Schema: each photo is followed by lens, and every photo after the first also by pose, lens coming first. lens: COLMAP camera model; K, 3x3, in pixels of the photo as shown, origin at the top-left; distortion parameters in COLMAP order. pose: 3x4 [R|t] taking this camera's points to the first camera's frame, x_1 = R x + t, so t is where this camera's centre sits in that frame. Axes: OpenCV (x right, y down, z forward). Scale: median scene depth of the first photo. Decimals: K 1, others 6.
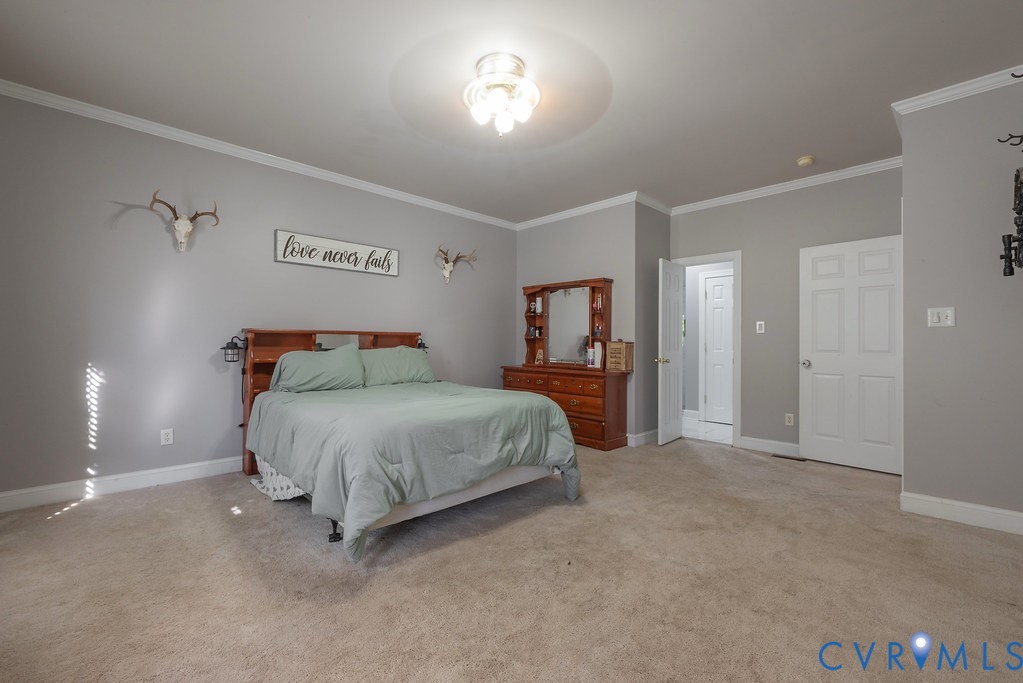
lens RADIAL K [[446.0, 0, 506.0], [0, 446.0, 339.4], [0, 0, 1]] dist [-0.001916, -0.000346]
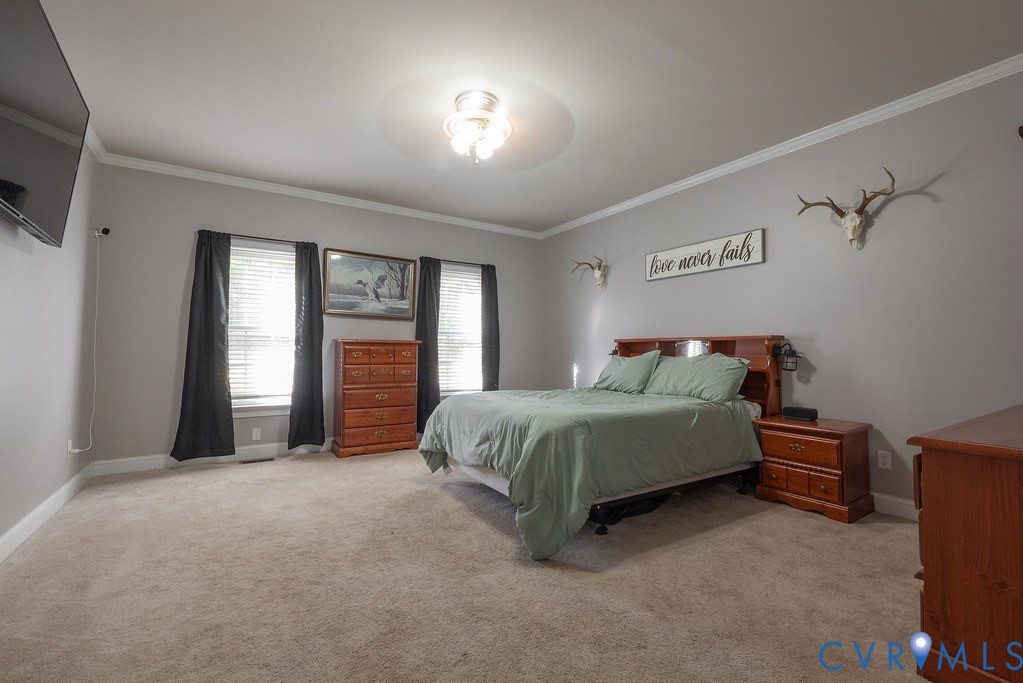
lens RADIAL K [[446.0, 0, 506.8], [0, 446.0, 346.6], [0, 0, 1]] dist [-0.001916, -0.000346]
pose [[-0.211779, -0.012157, -0.977242, 0.653574], [0.006849, 0.999880, -0.013922, 0.010953], [0.977294, -0.009641, -0.211671, 0.806881]]
